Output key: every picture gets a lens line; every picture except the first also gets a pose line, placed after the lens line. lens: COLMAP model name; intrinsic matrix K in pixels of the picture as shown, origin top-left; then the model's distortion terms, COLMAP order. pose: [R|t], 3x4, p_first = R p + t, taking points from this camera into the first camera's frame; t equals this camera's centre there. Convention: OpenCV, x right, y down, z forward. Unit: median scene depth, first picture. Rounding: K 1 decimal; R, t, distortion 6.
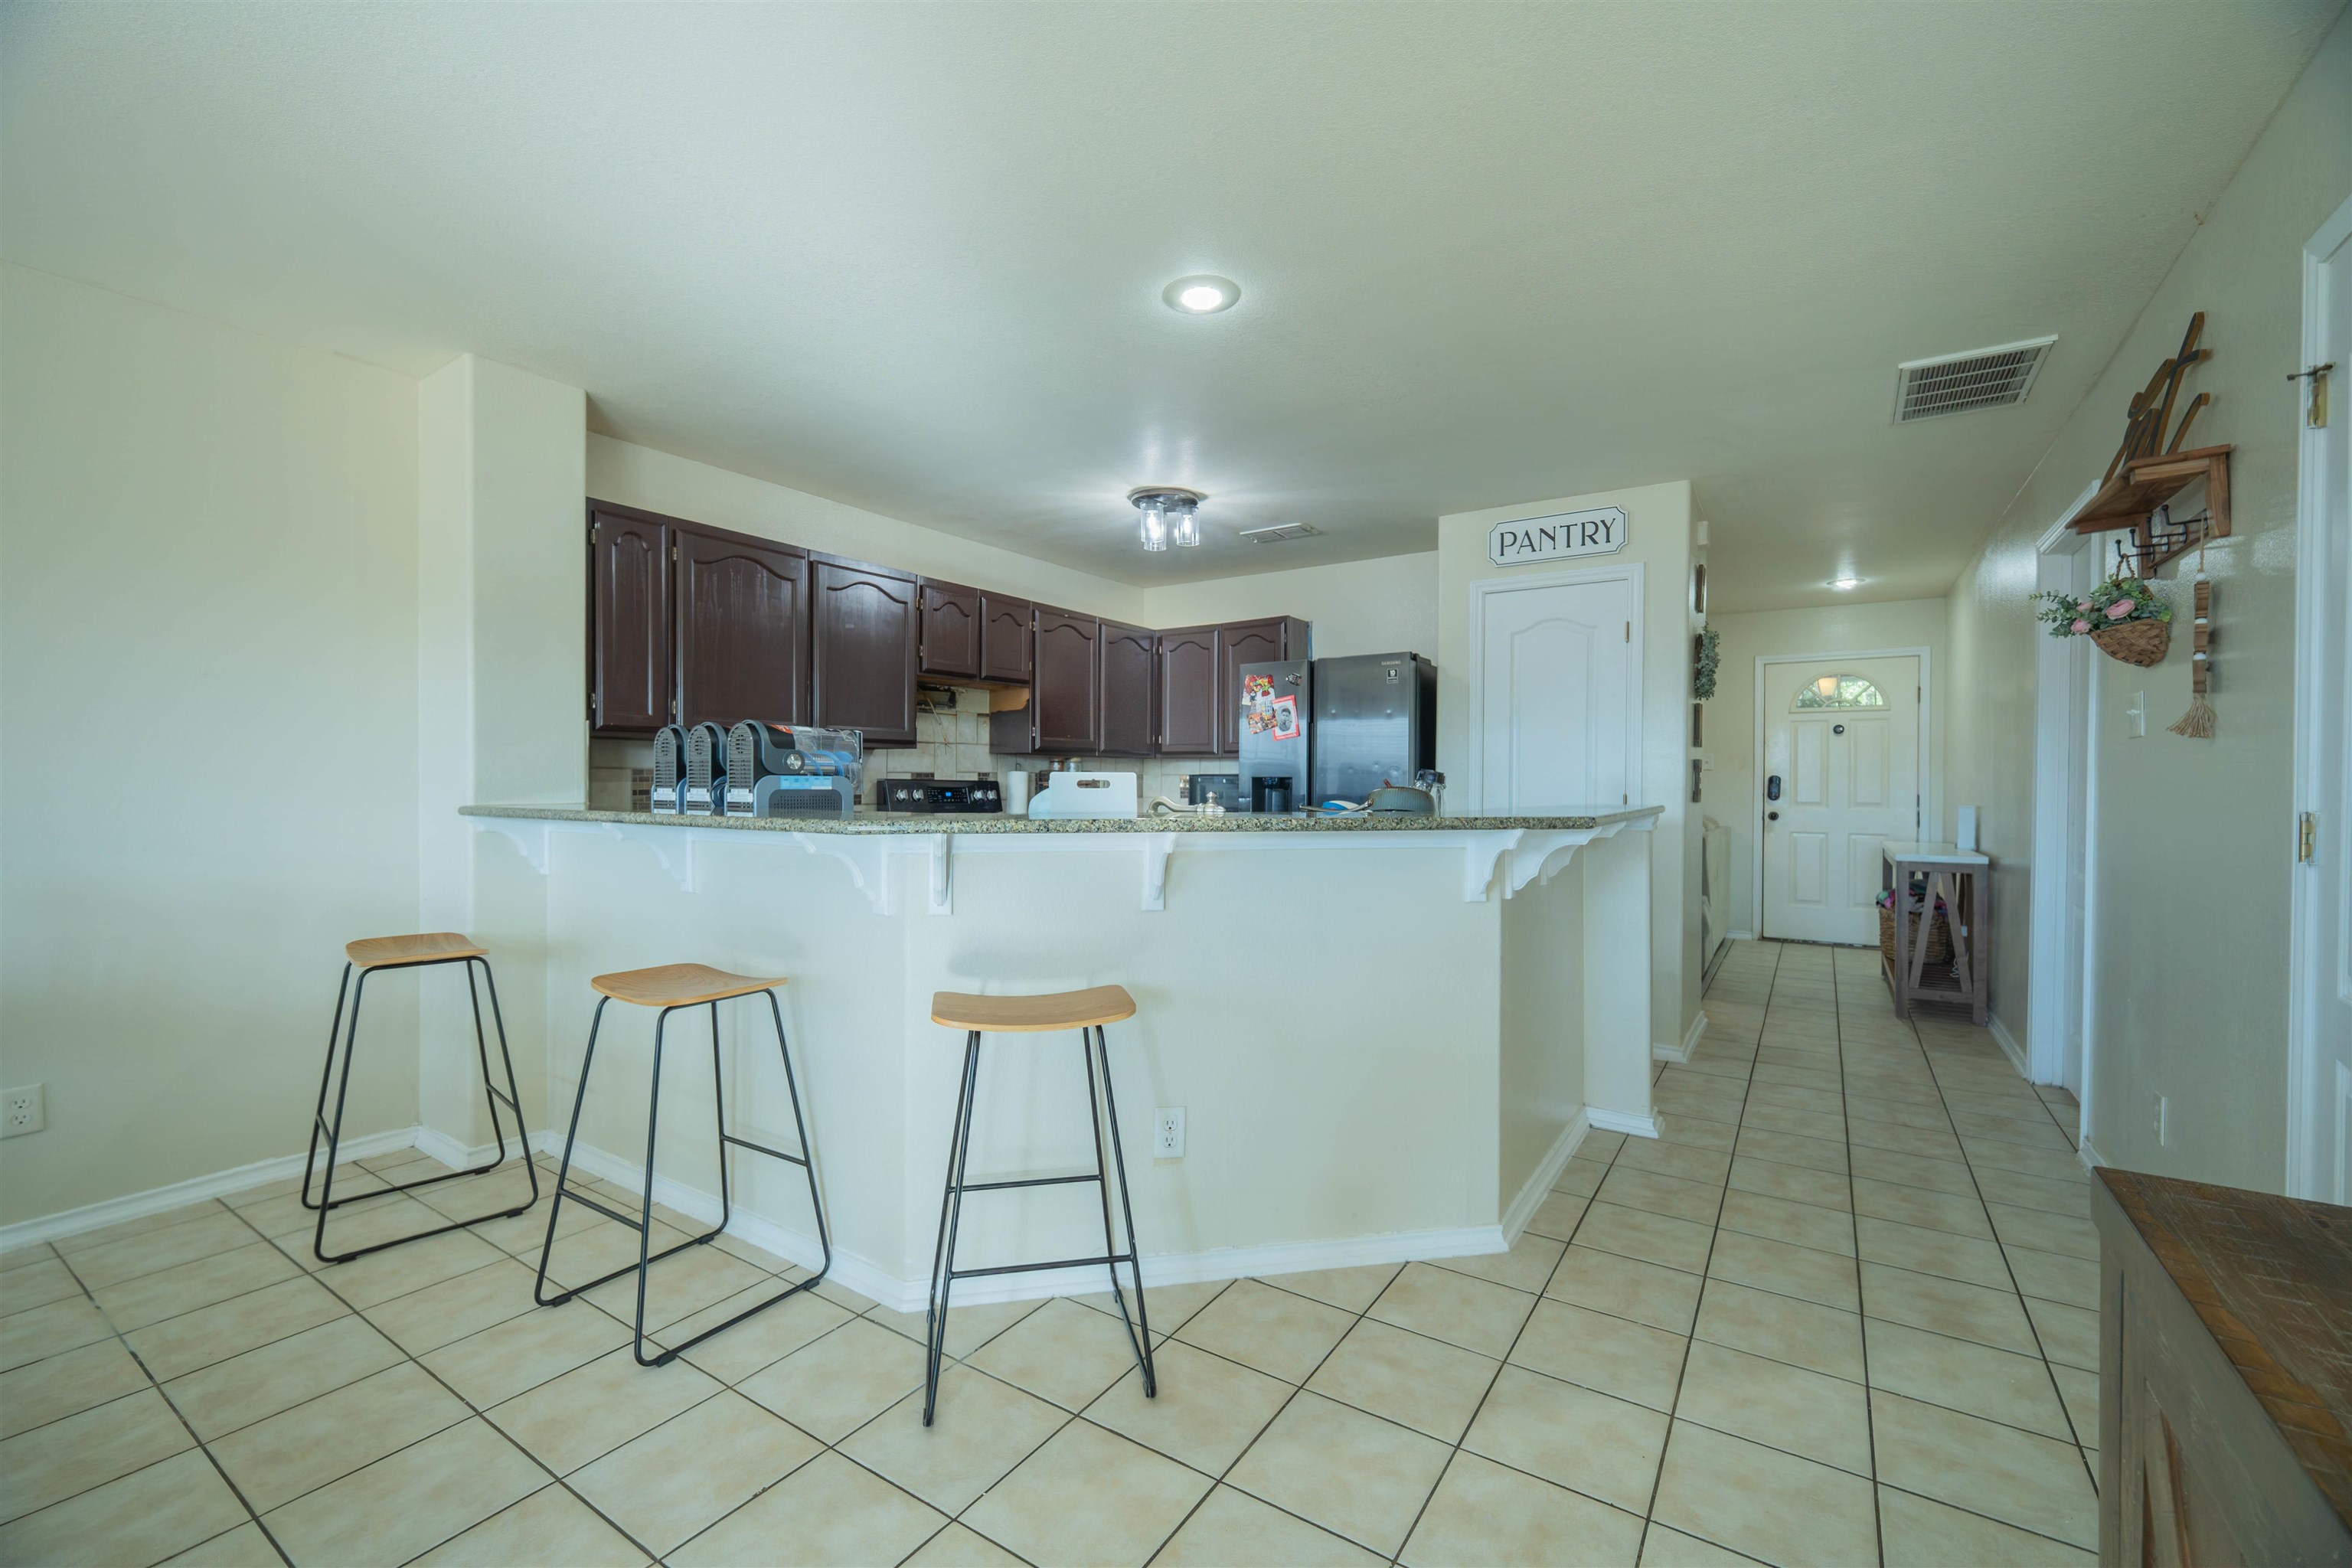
lens RADIAL K [[981.5, 0, 1176.0], [0, 981.5, 784.0], [0, 0, 1]] dist [-0.013518, 0.000027]
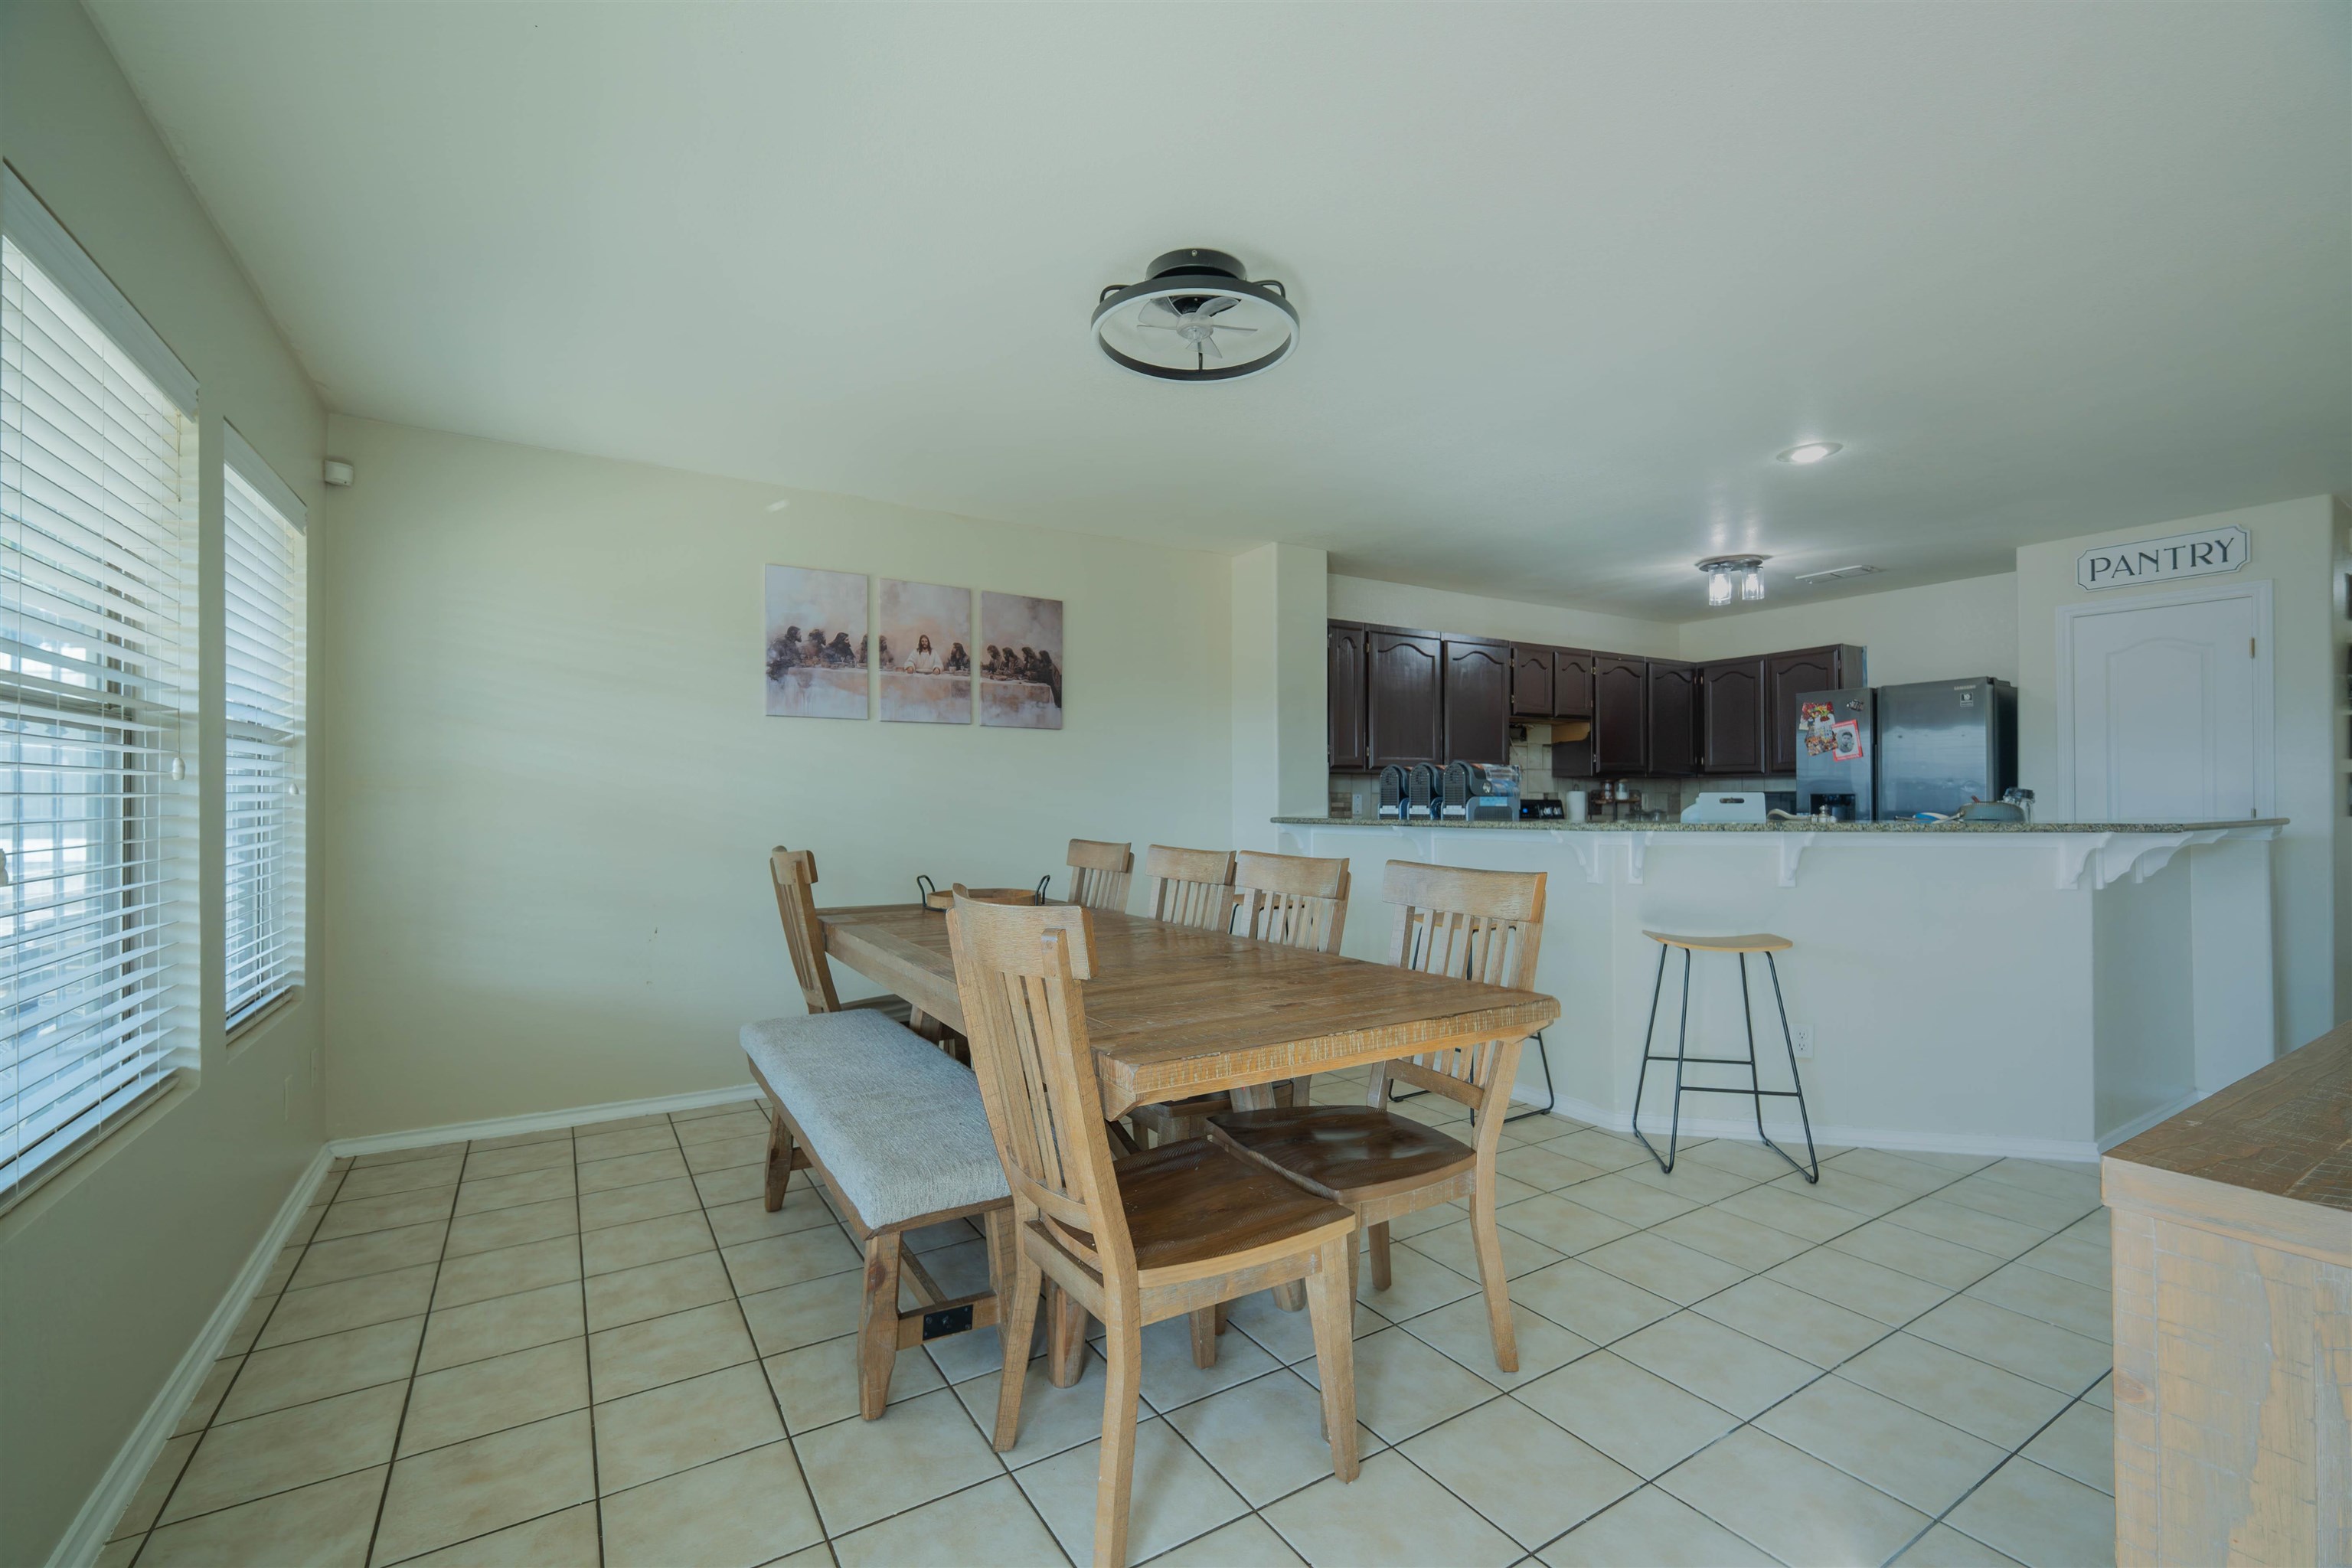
lens RADIAL K [[981.5, 0, 1176.0], [0, 981.5, 784.0], [0, 0, 1]] dist [-0.013518, 0.000027]
pose [[0.901086, -0.014274, -0.433406, -0.112643], [0.005810, 0.999766, -0.020847, 0.000249], [0.433602, 0.016267, 0.900958, -0.380938]]
